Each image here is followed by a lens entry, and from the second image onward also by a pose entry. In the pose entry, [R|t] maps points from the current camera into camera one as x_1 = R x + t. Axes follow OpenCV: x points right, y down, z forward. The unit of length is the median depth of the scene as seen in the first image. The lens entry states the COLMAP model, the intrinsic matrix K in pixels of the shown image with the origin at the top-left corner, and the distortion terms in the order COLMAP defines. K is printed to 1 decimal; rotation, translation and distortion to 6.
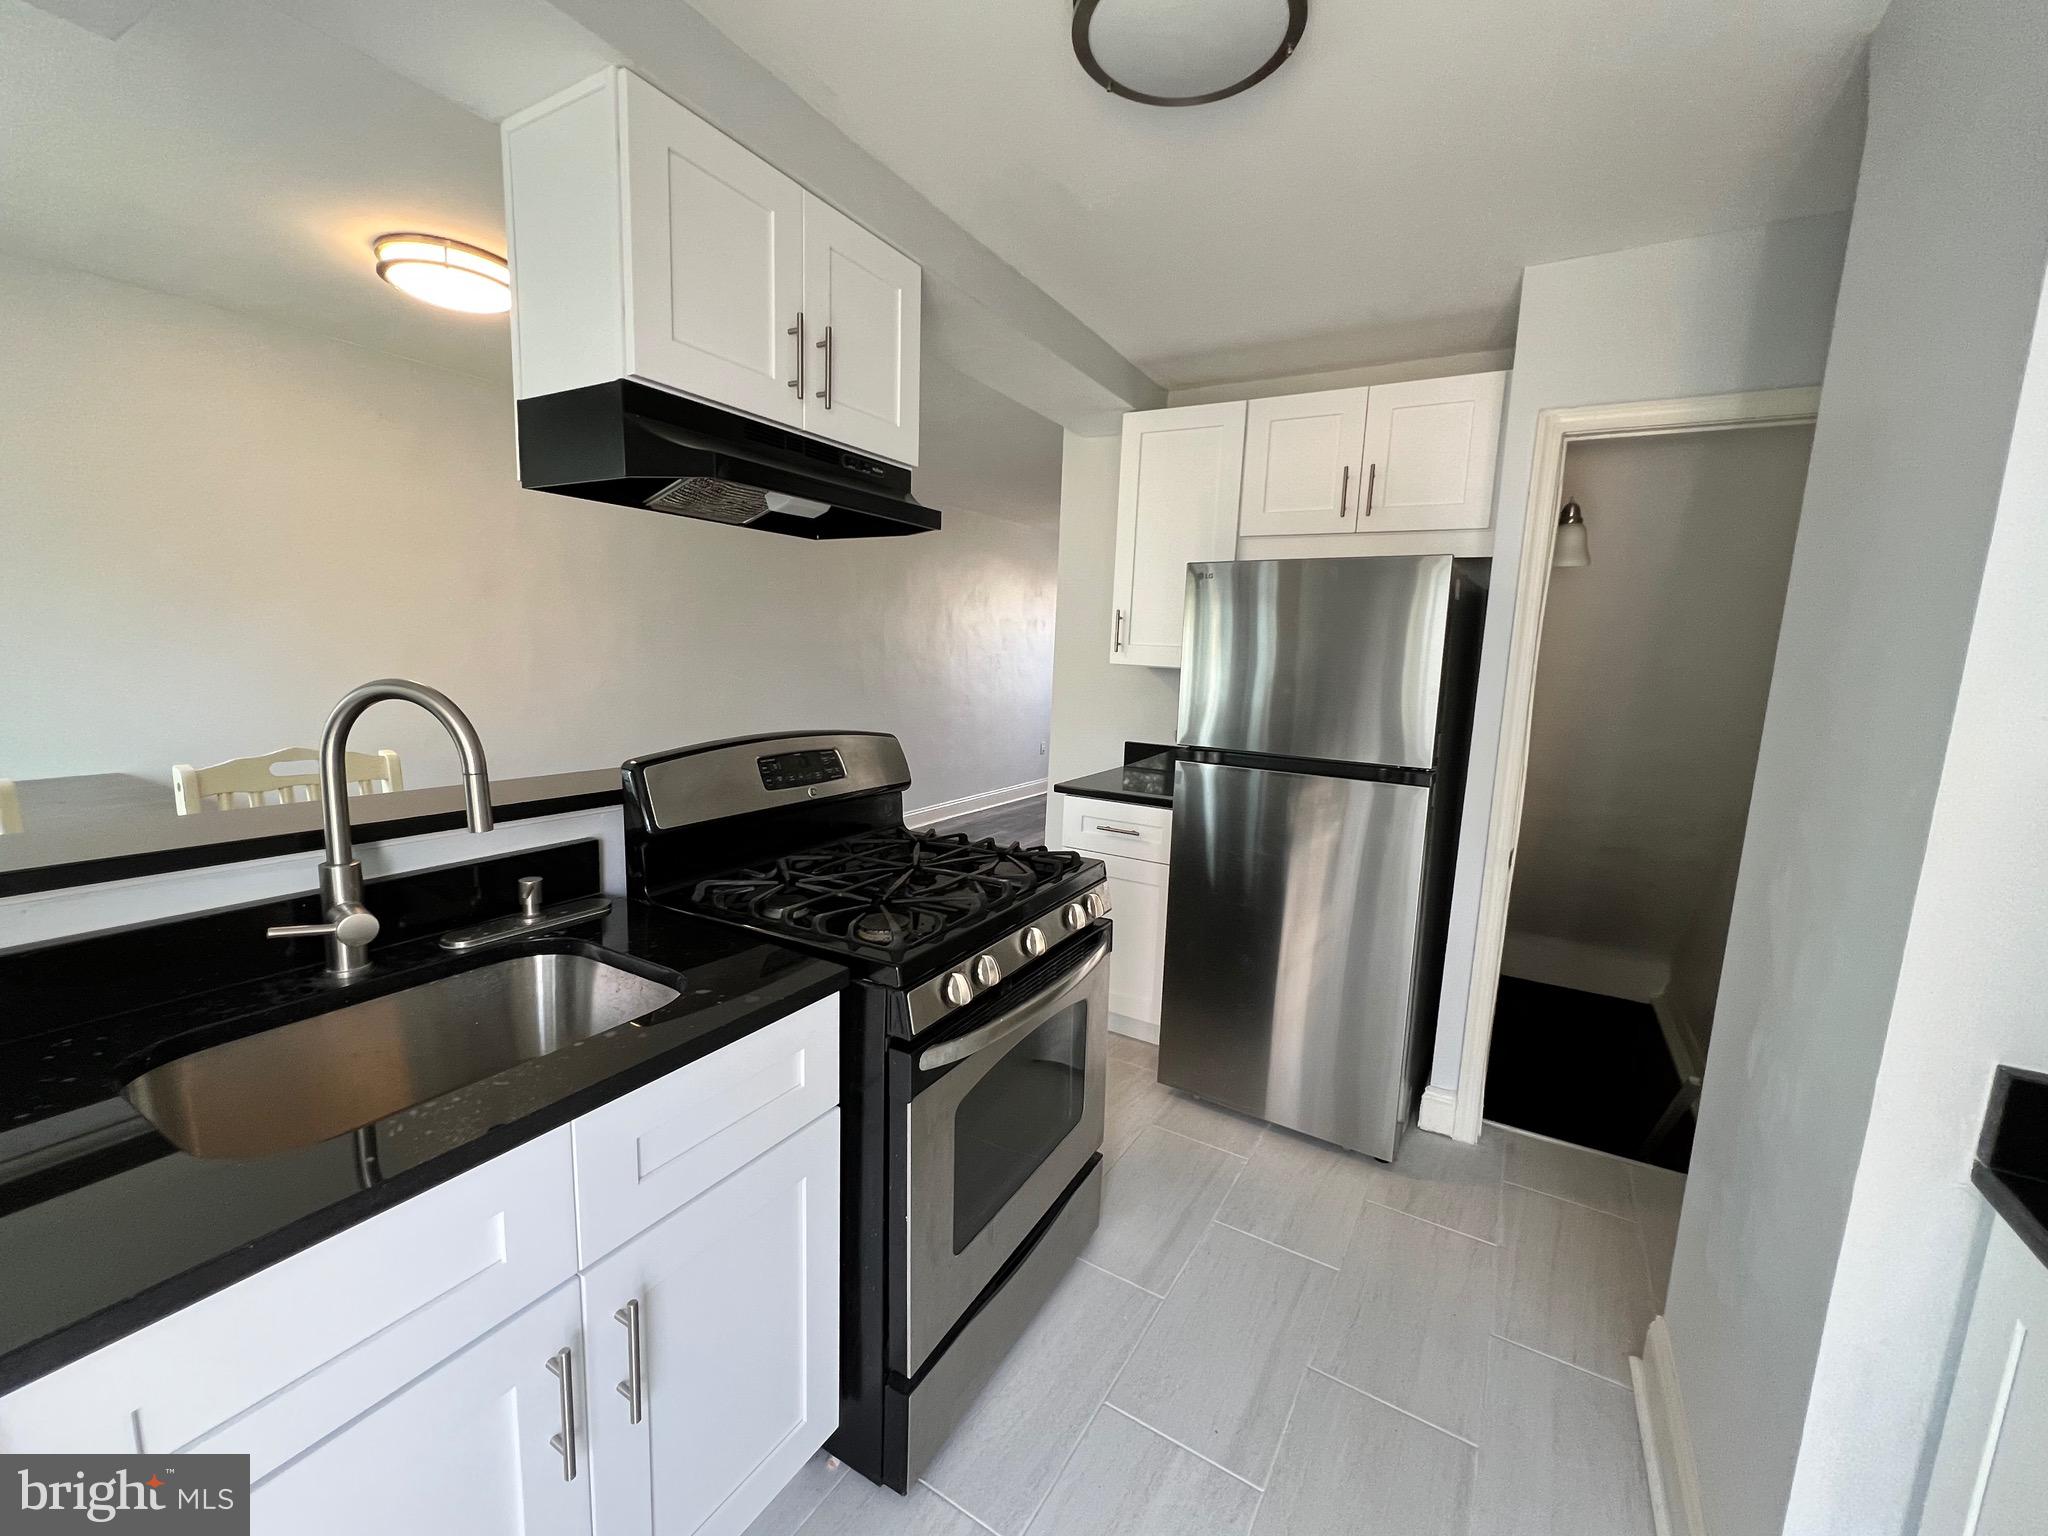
lens RADIAL K [[833.5, 0, 1026.4], [0, 833.5, 760.9], [0, 0, 1]] dist [-0.000125, 0.000551]
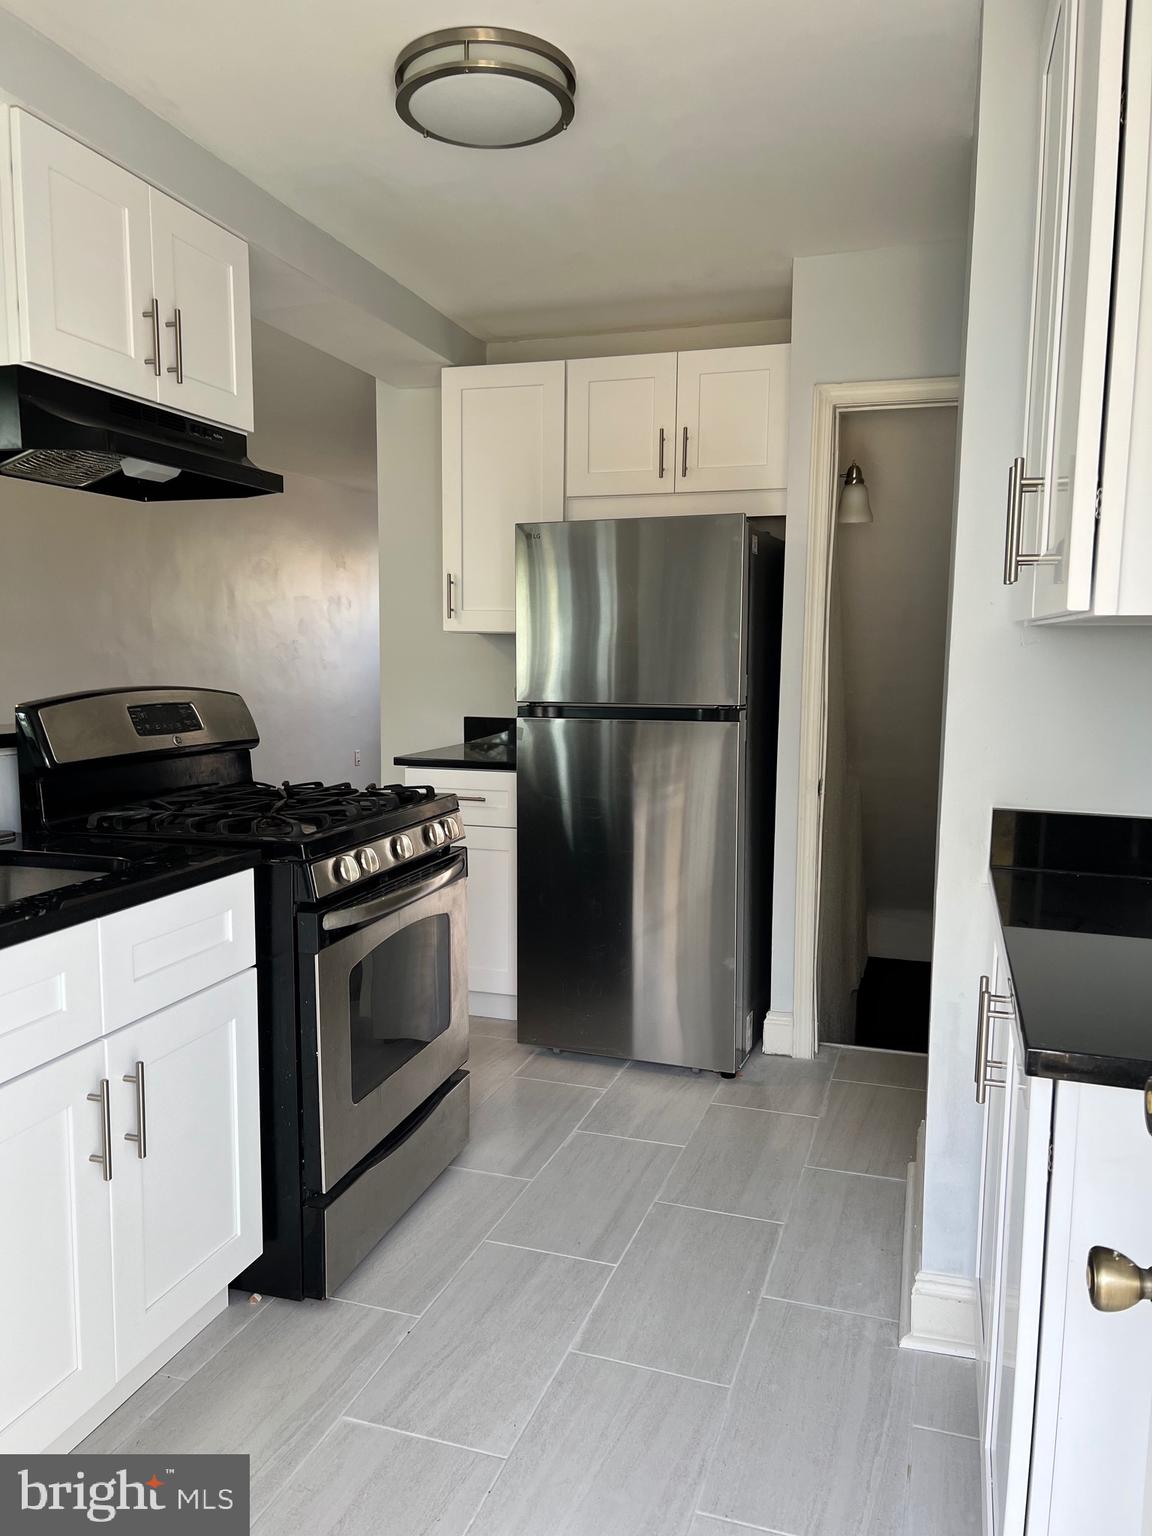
lens RADIAL K [[1150.2, 0, 567.8], [0, 1150.2, 775.1], [0, 0, 1]] dist [0.065311, -0.084246]
pose [[0.975311, -0.055336, 0.213791, -0.080743], [0.059935, 0.998088, -0.015088, 0.120112], [-0.212547, 0.027529, 0.976763, -0.485159]]
